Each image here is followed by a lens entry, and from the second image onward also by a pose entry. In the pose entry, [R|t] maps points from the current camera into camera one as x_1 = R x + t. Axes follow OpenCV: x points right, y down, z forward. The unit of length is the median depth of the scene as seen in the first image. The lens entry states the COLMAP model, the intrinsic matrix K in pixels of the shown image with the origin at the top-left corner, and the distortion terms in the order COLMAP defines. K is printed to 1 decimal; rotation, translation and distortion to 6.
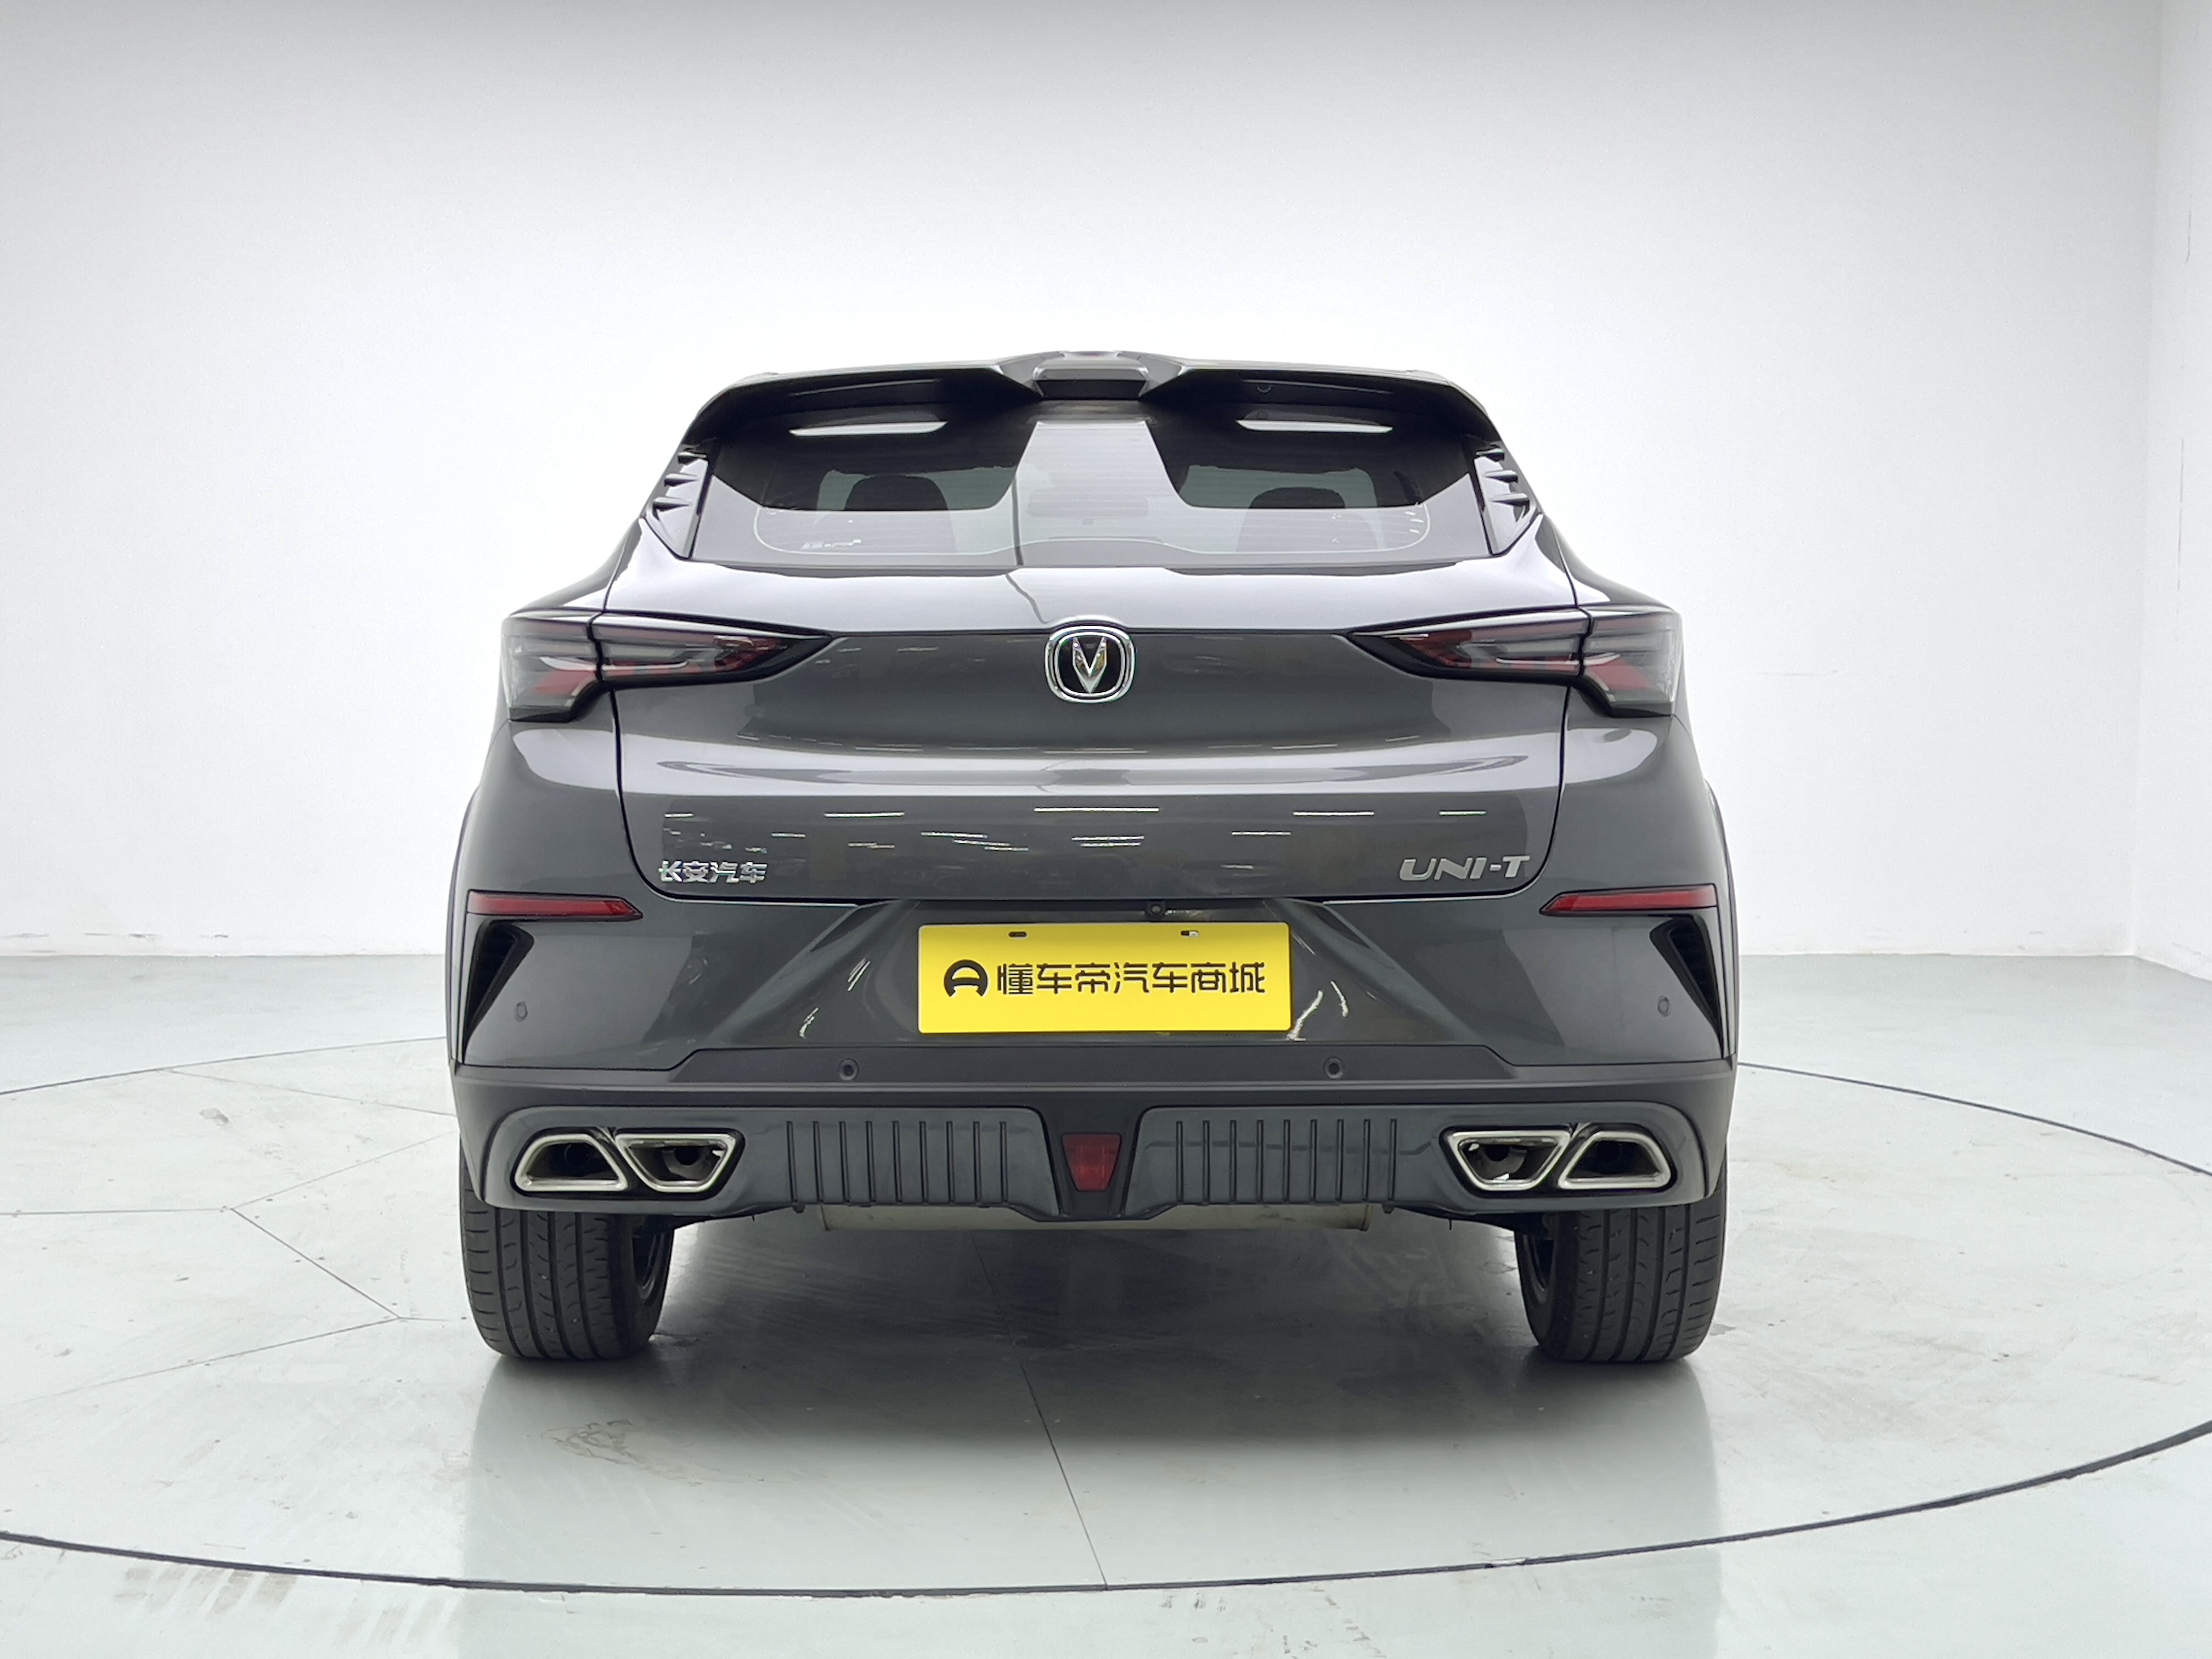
lens RADIAL K [[3409.6, 0, 1106.0], [0, 3409.6, 829.5], [0, 0, 1]] dist [0.171547, -0.137032]
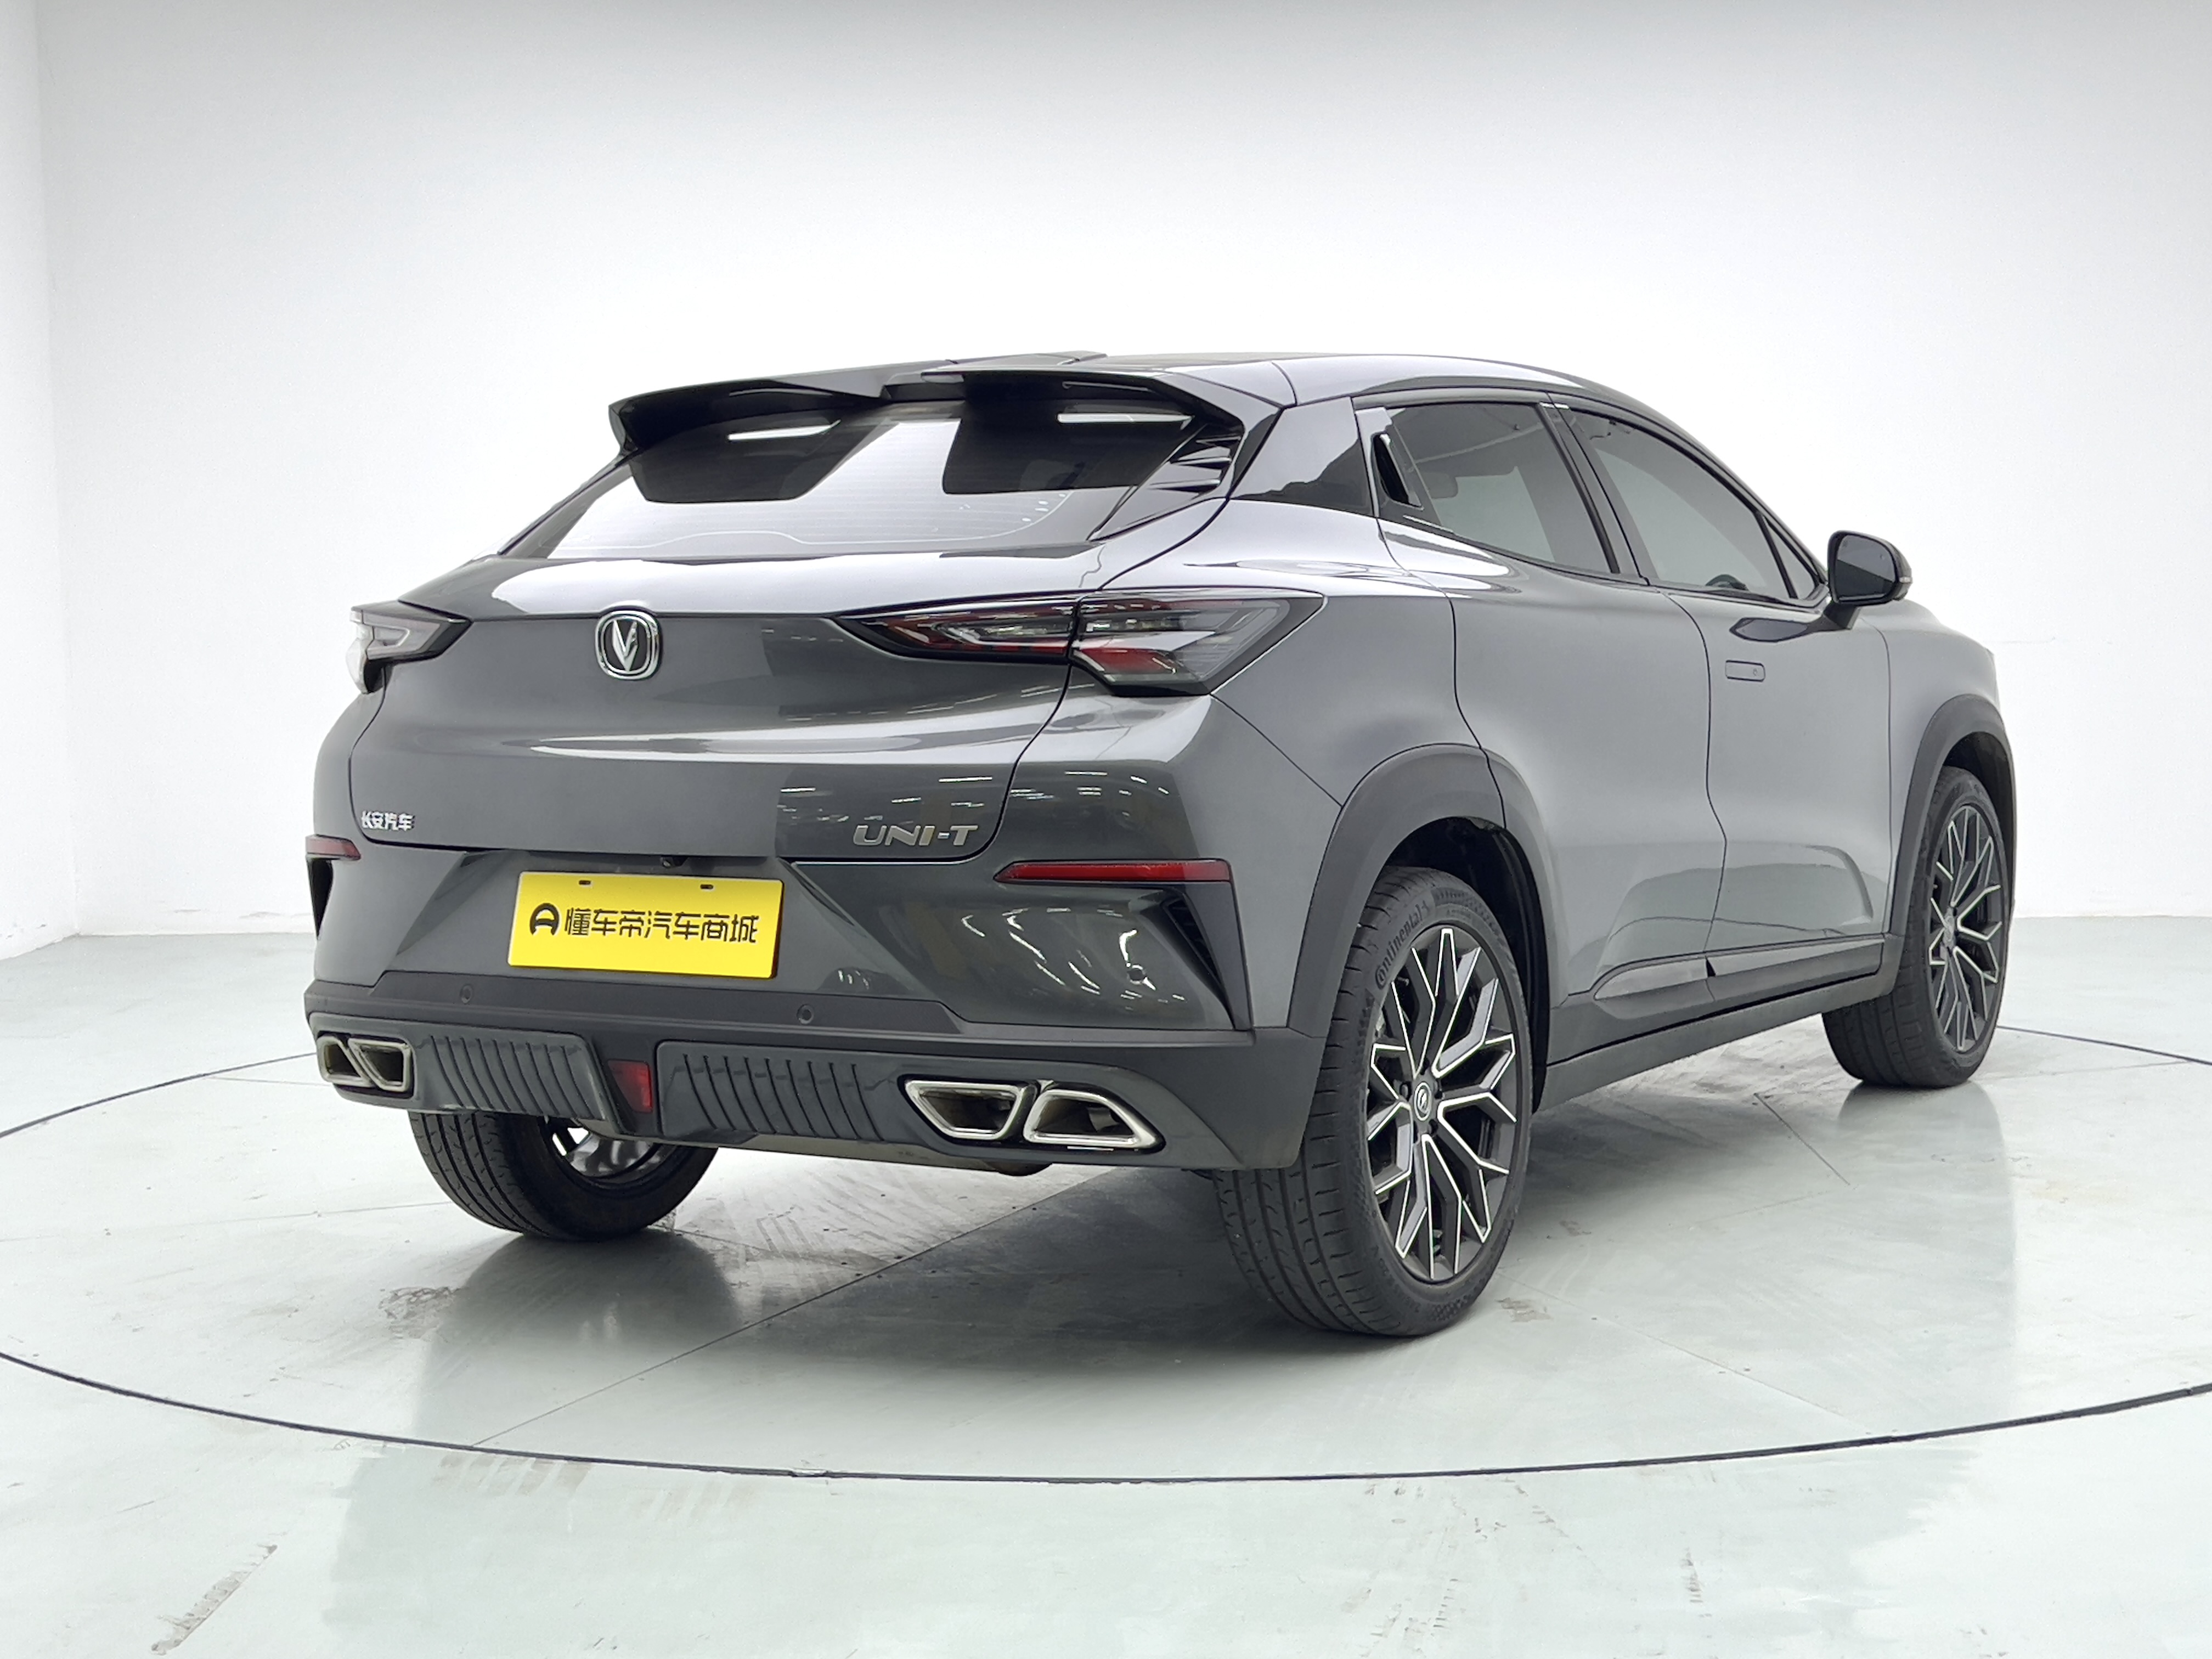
lens RADIAL K [[3409.6, 0, 1106.0], [0, 3409.6, 829.5], [0, 0, 1]] dist [0.171547, -0.137032]
pose [[0.856586, 0.026779, -0.515309, 0.709156], [-0.021762, 0.999639, 0.015775, -0.008716], [0.515545, -0.002299, 0.856859, 0.111314]]
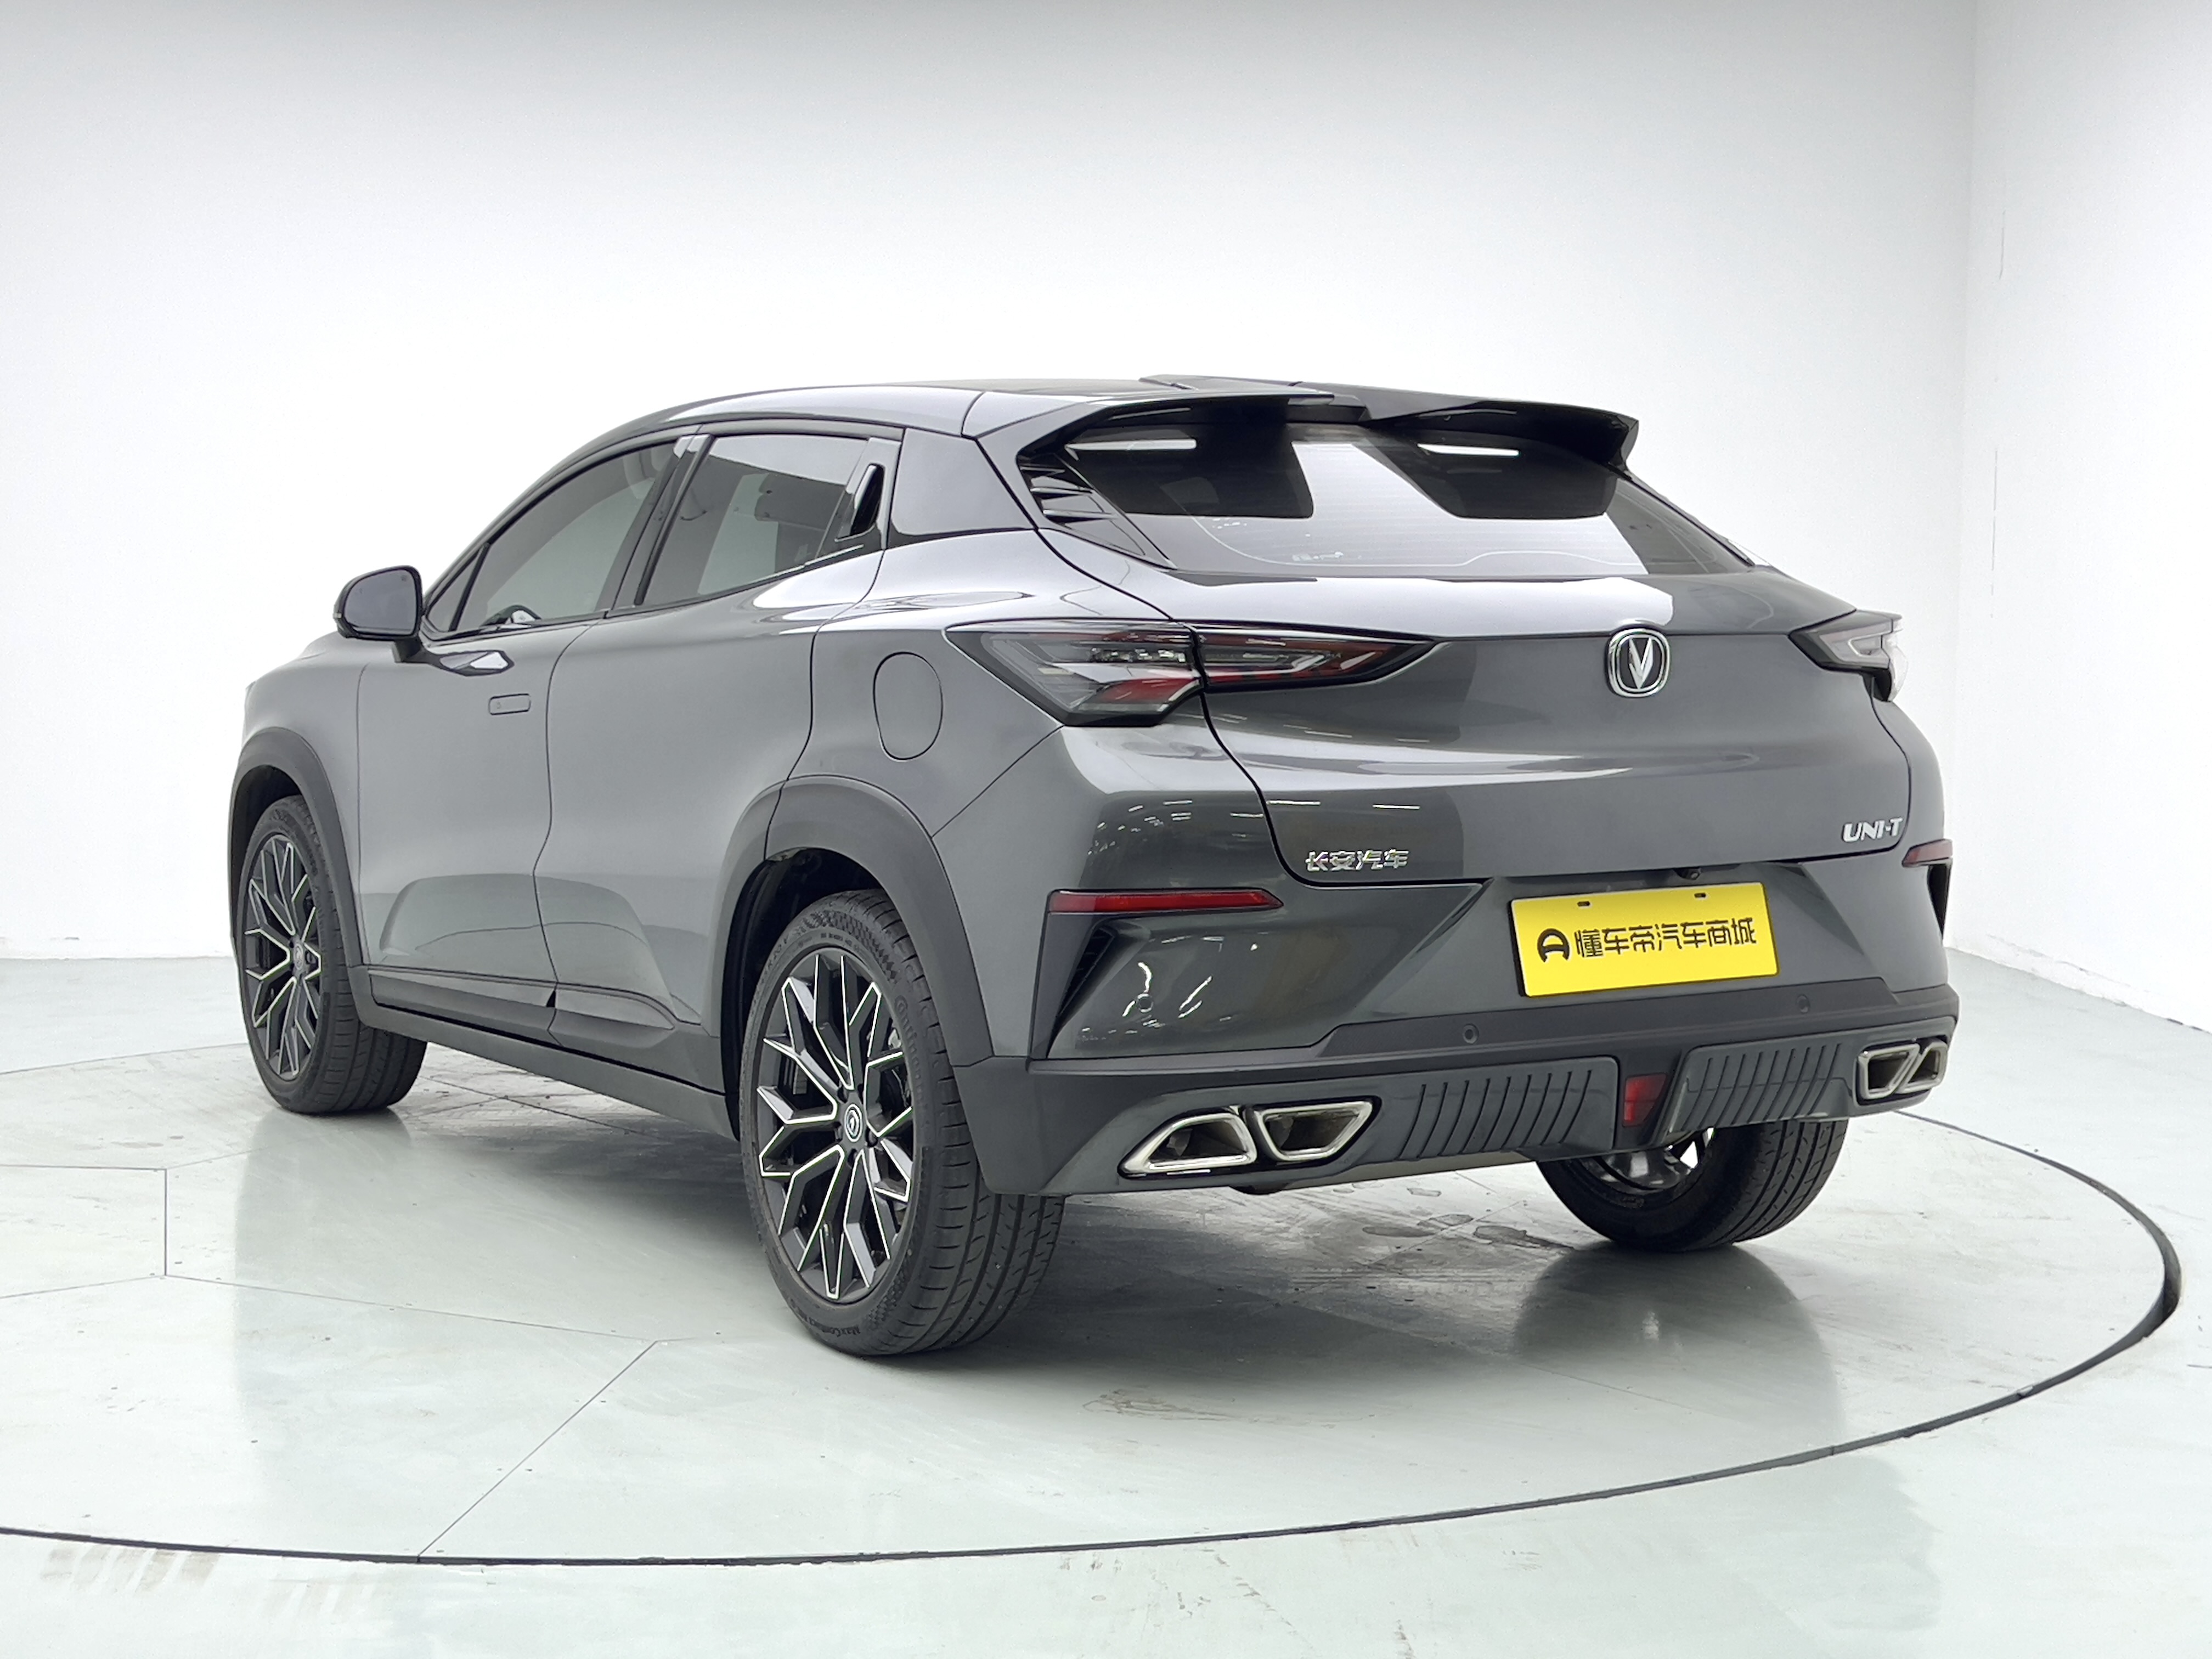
lens RADIAL K [[3409.6, 0, 1106.0], [0, 3409.6, 829.5], [0, 0, 1]] dist [0.171547, -0.137032]
pose [[0.852393, -0.039090, 0.521438, -0.746602], [0.037036, 0.999211, 0.014364, -0.015761], [-0.521588, 0.007068, 0.853168, 0.118497]]
